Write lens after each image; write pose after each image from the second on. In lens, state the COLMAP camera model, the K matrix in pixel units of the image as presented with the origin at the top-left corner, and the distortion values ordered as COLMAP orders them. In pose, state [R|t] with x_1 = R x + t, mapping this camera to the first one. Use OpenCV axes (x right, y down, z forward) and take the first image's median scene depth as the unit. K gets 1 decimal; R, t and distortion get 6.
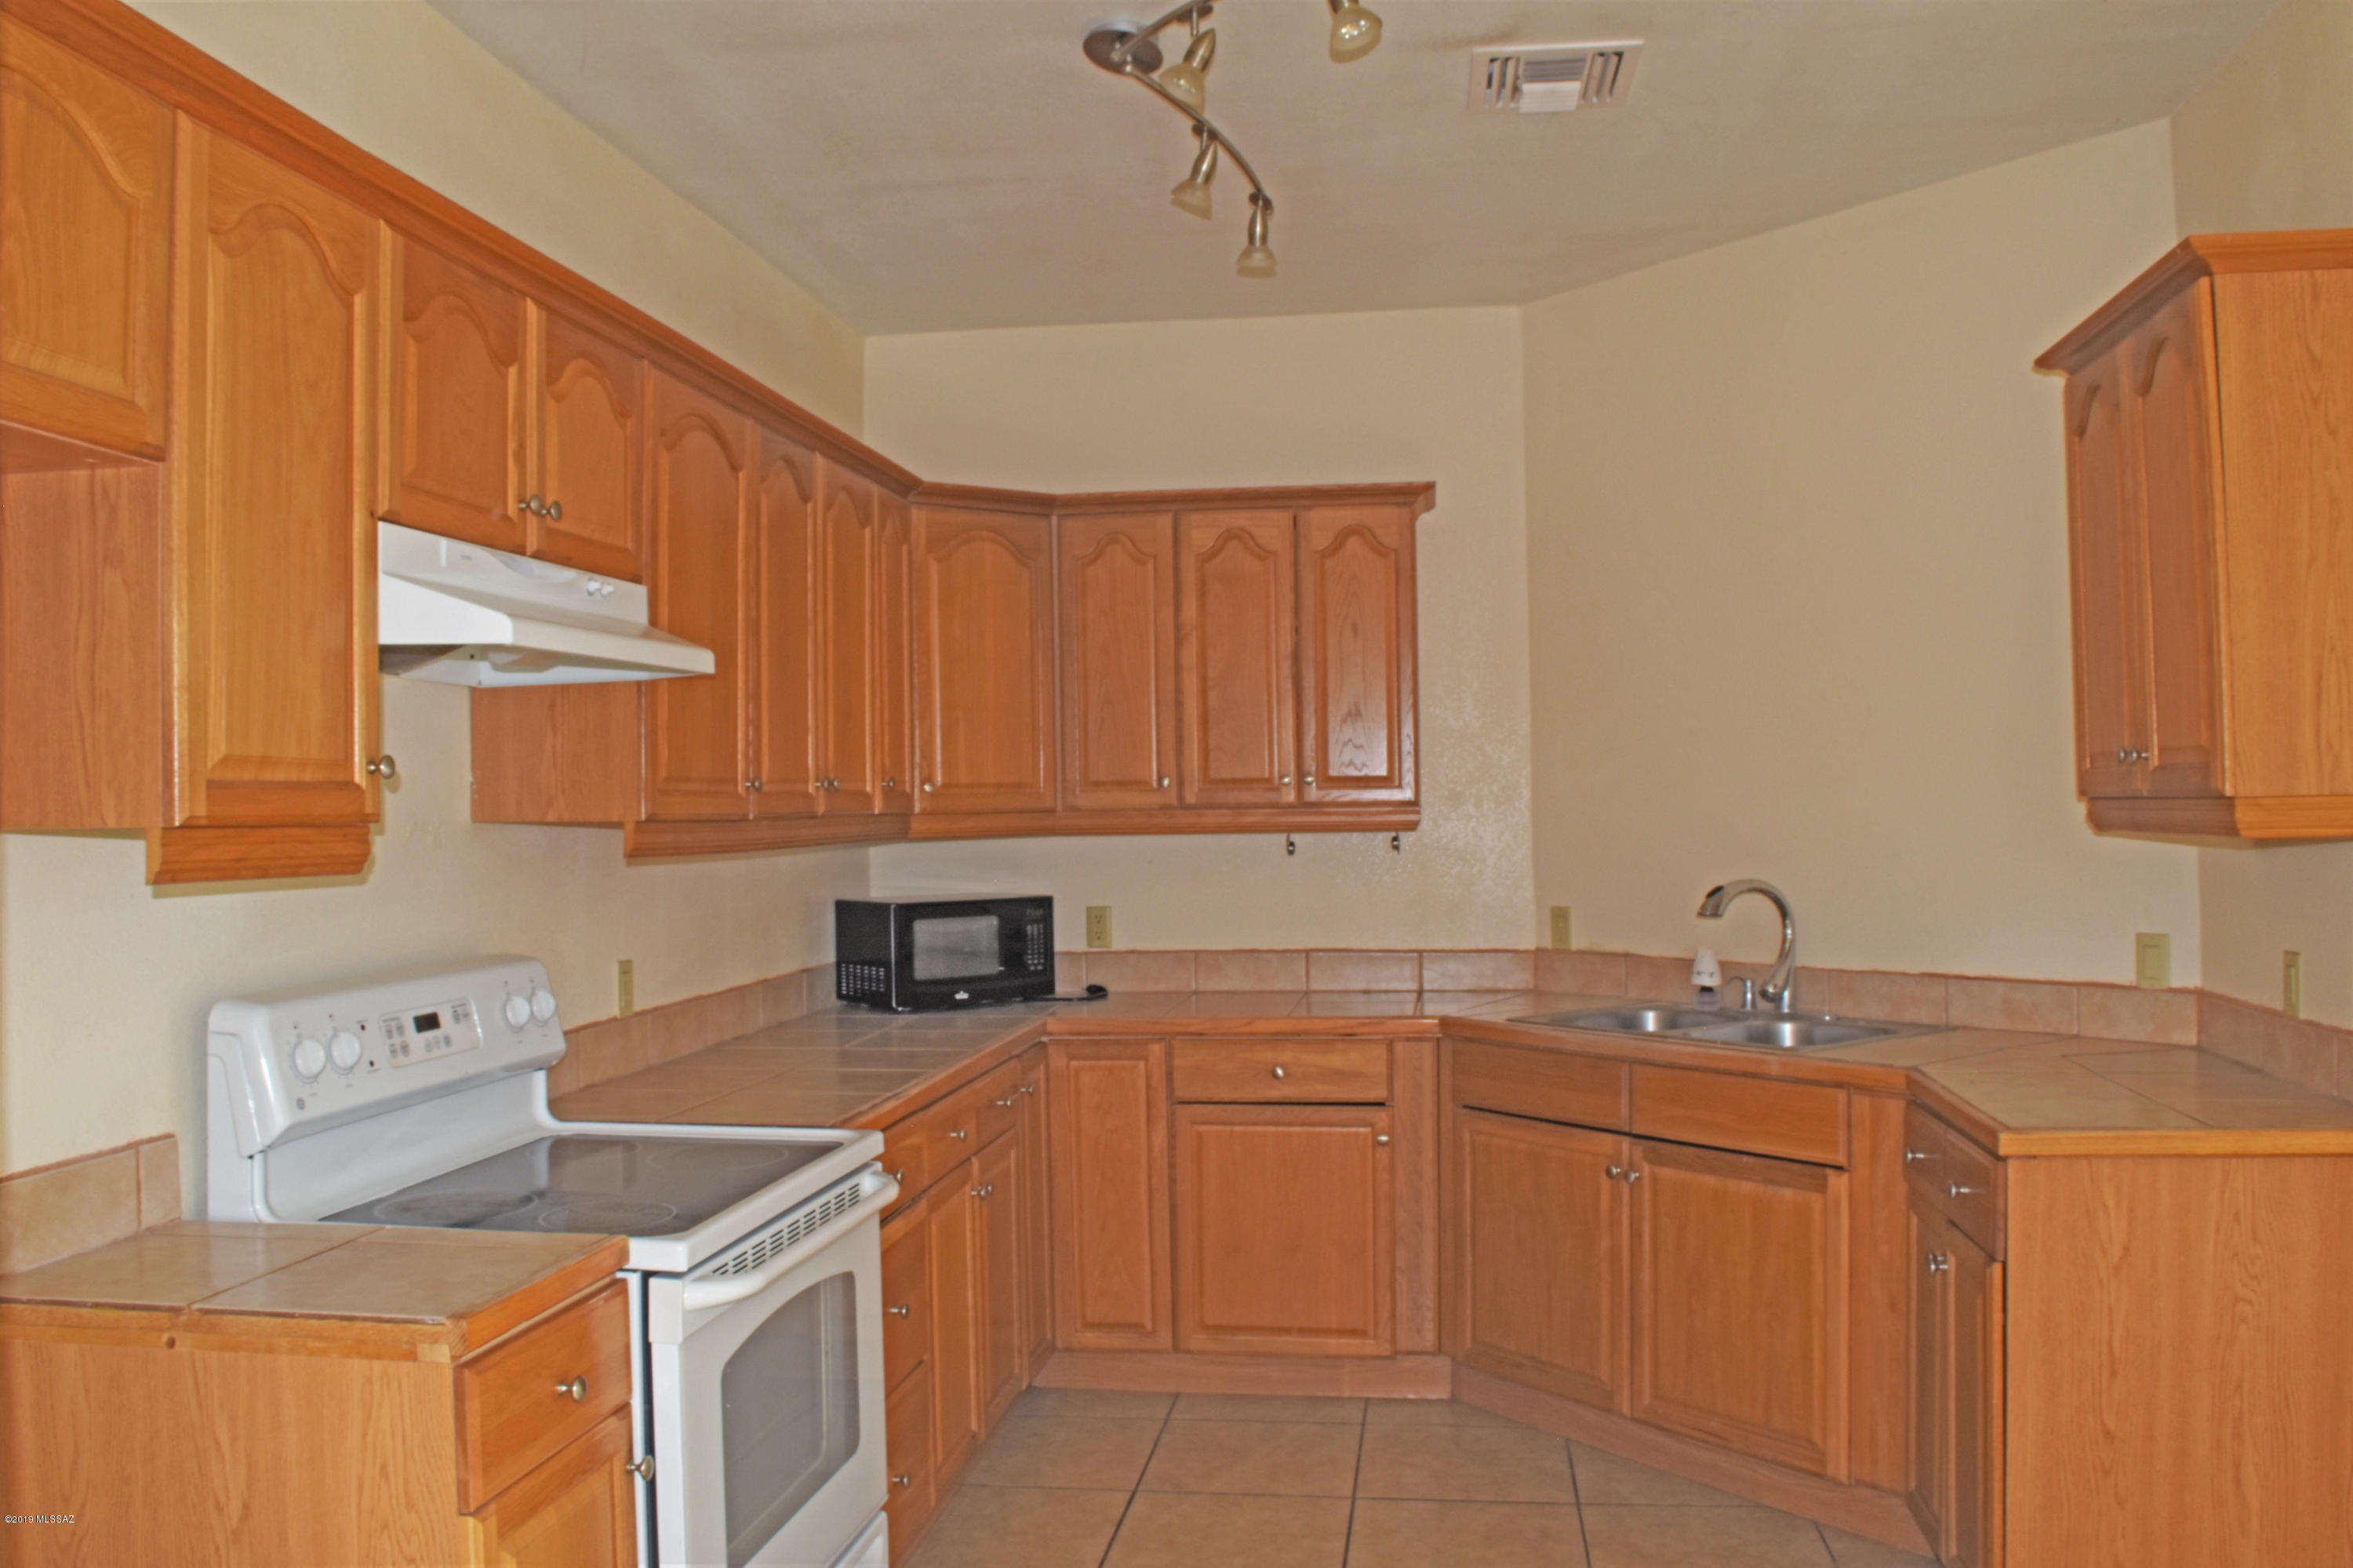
lens RADIAL K [[1876.7, 0, 1252.3], [0, 1876.7, 790.9], [0, 0, 1]] dist [-0.061249, 0.004893]
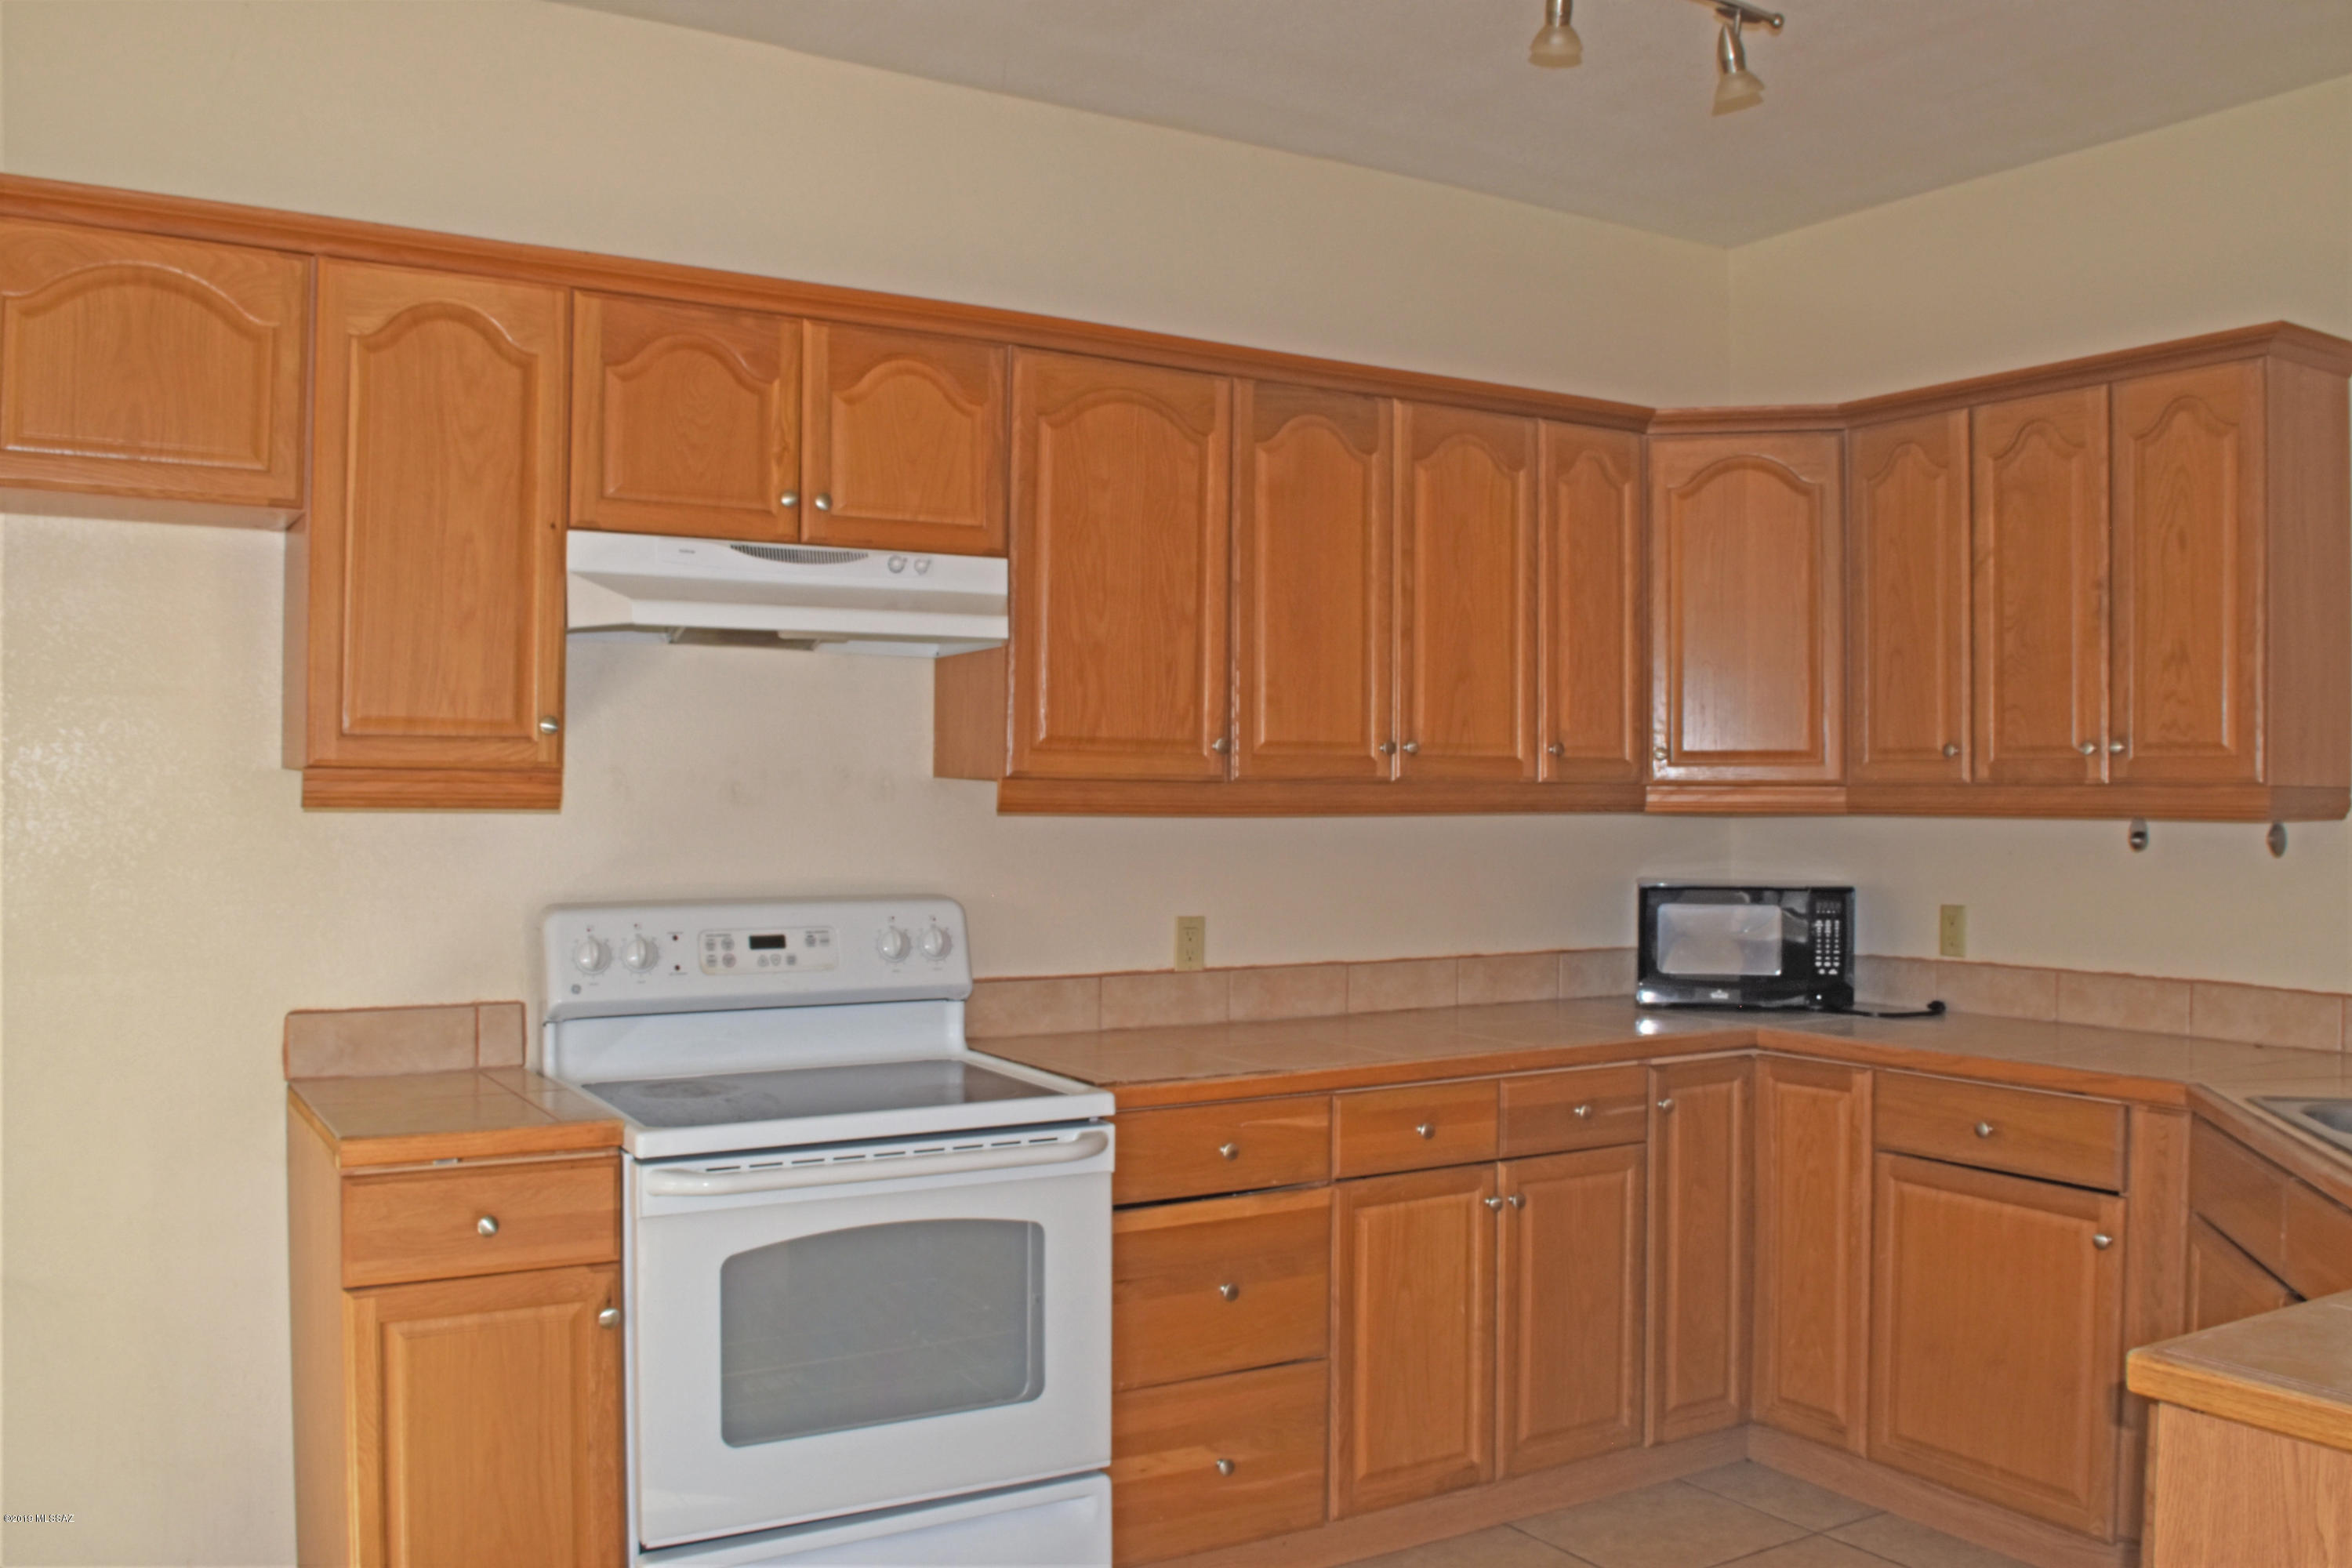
lens RADIAL K [[1989.2, 0, 1177.2], [0, 1989.2, 781.1], [0, 0, 1]] dist [-0.078927, -0.003288]
pose [[0.629325, 0.013536, -0.777024, 0.424772], [-0.010136, 0.999906, 0.009209, 0.004414], [0.777076, 0.002081, 0.629403, 0.242809]]
